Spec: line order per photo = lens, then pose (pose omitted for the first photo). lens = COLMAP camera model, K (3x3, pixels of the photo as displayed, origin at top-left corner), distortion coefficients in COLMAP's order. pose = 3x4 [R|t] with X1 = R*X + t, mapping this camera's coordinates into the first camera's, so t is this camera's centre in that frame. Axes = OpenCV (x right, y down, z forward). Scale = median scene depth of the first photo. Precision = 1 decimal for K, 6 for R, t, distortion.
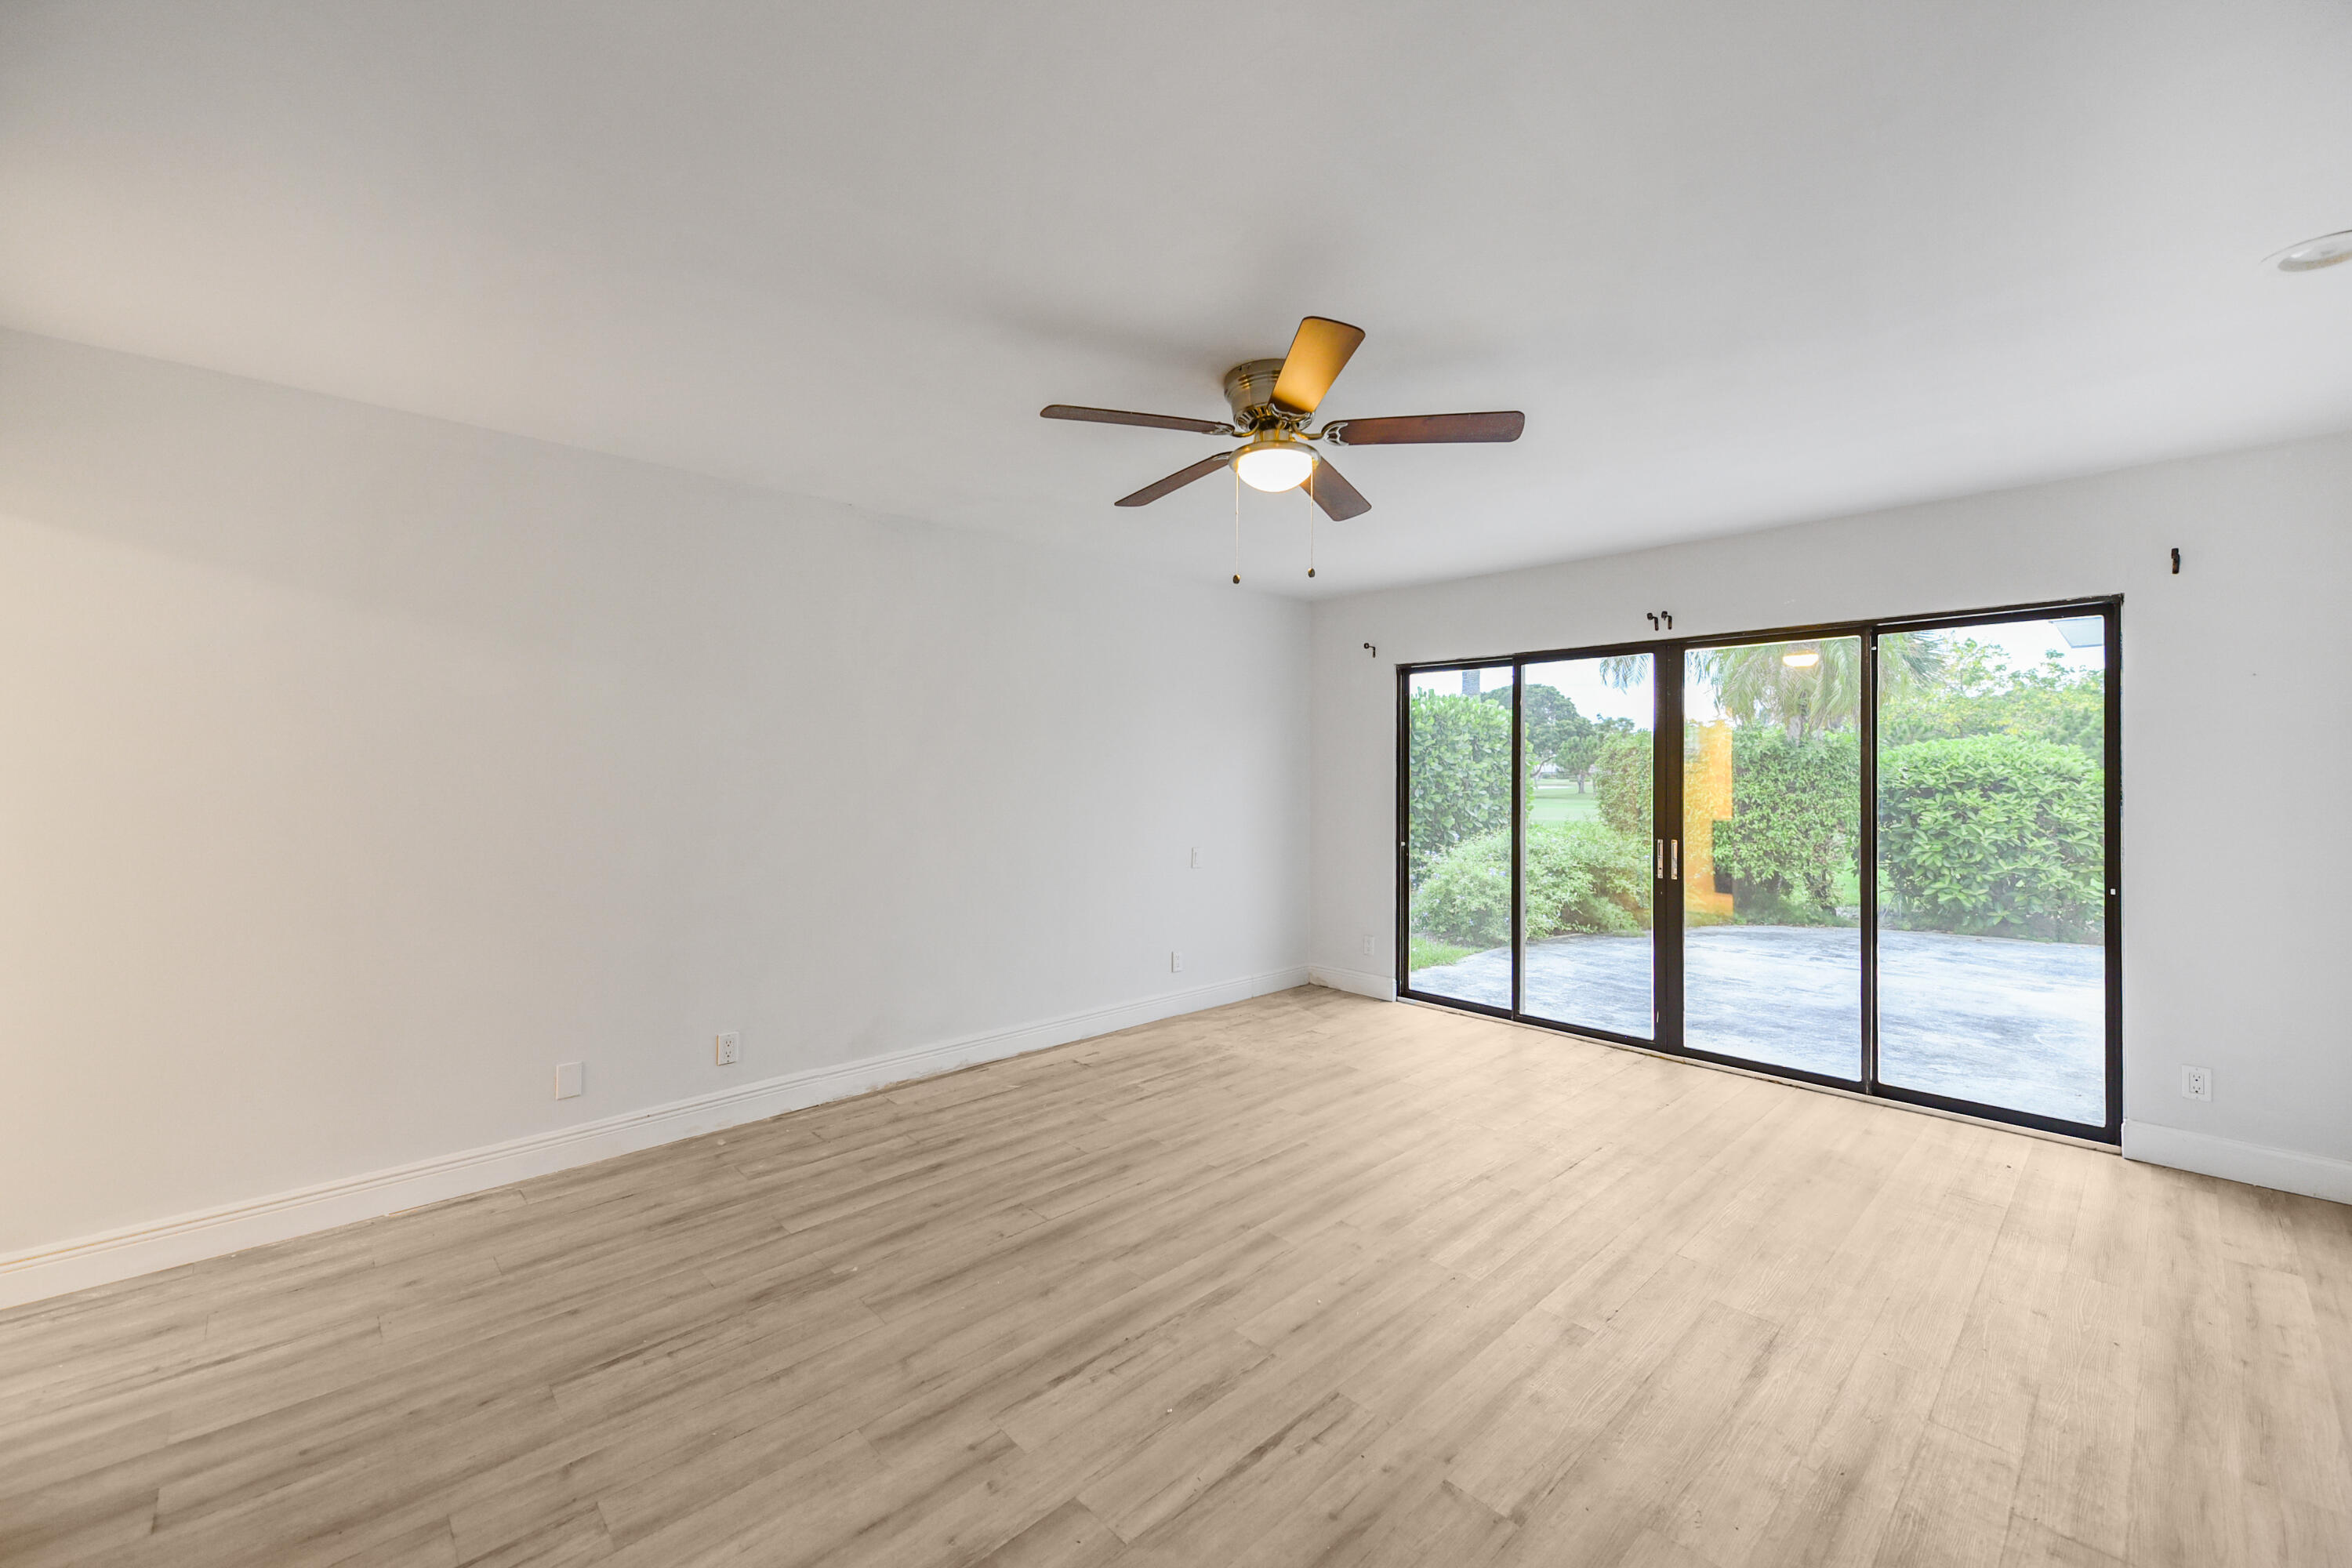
lens RADIAL K [[944.9, 0, 1179.5], [0, 944.9, 768.6], [0, 0, 1]] dist [0.020317, -0.010604]
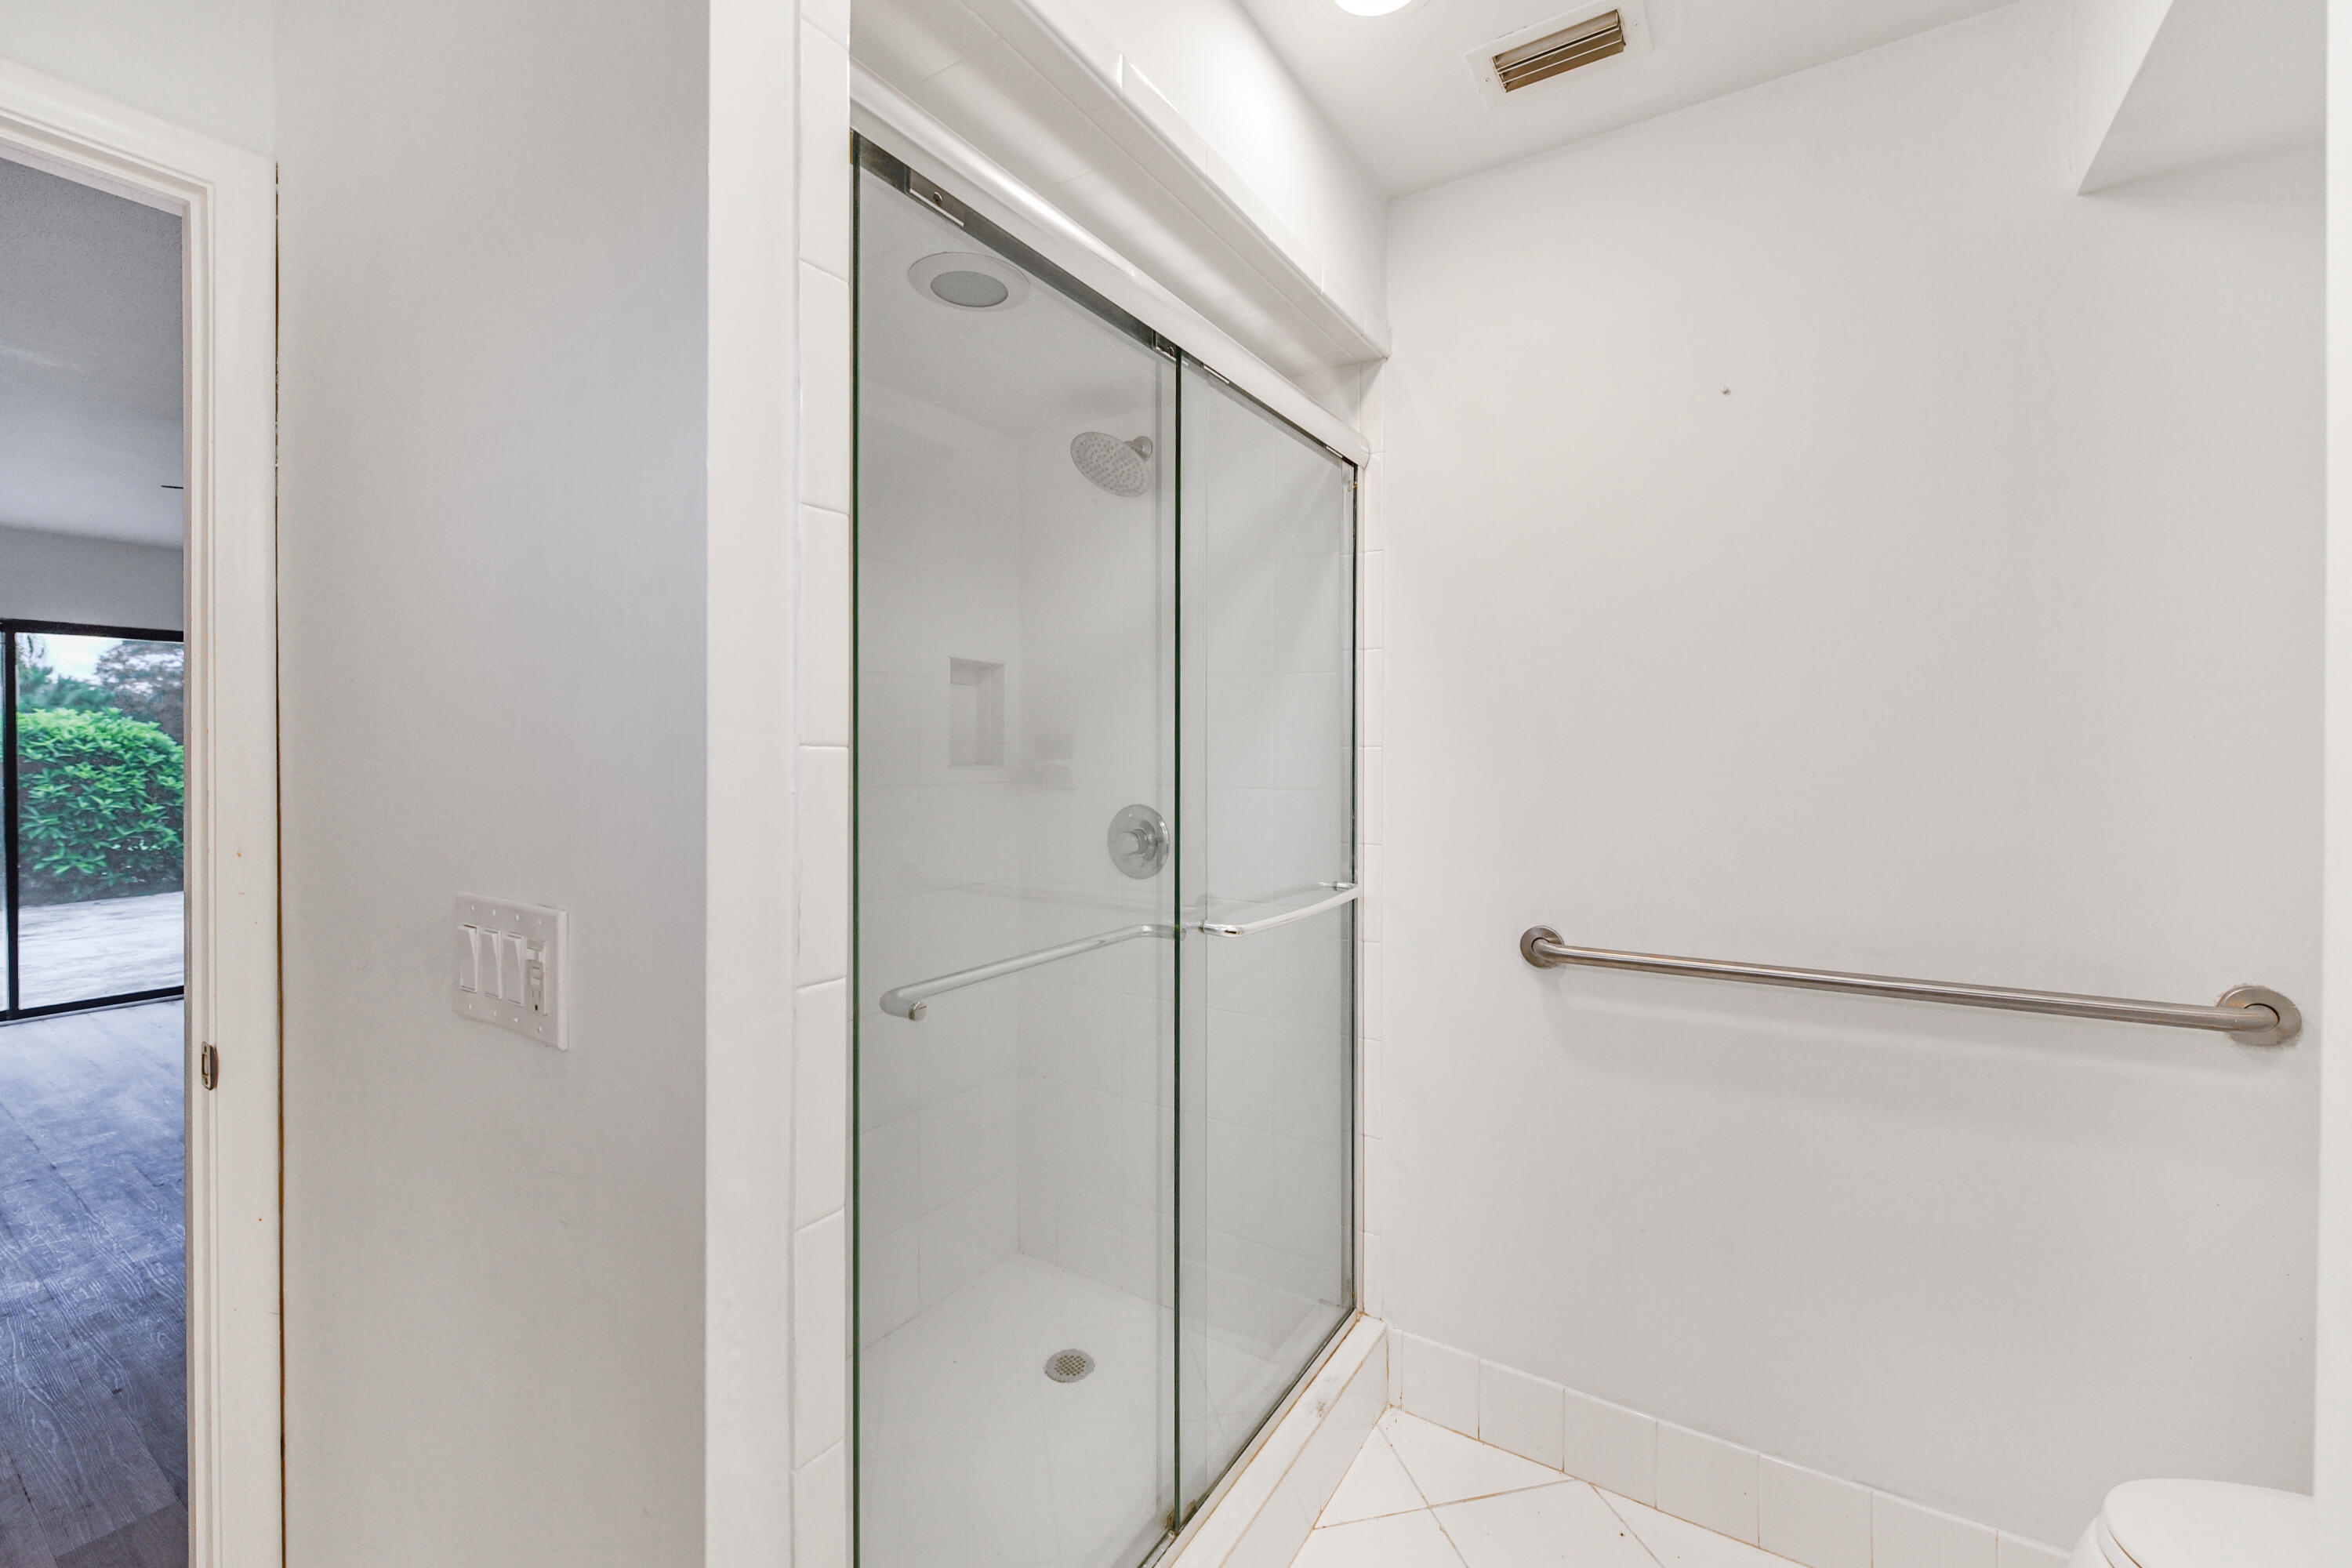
lens RADIAL K [[969.2, 0, 1189.7], [0, 969.2, 749.9], [0, 0, 1]] dist [0.016833, -0.000008]
pose [[-0.241499, -0.007372, 0.970373, -0.530041], [-0.002445, 0.999973, 0.006988, -0.003232], [-0.970398, -0.000685, -0.241511, 0.079390]]
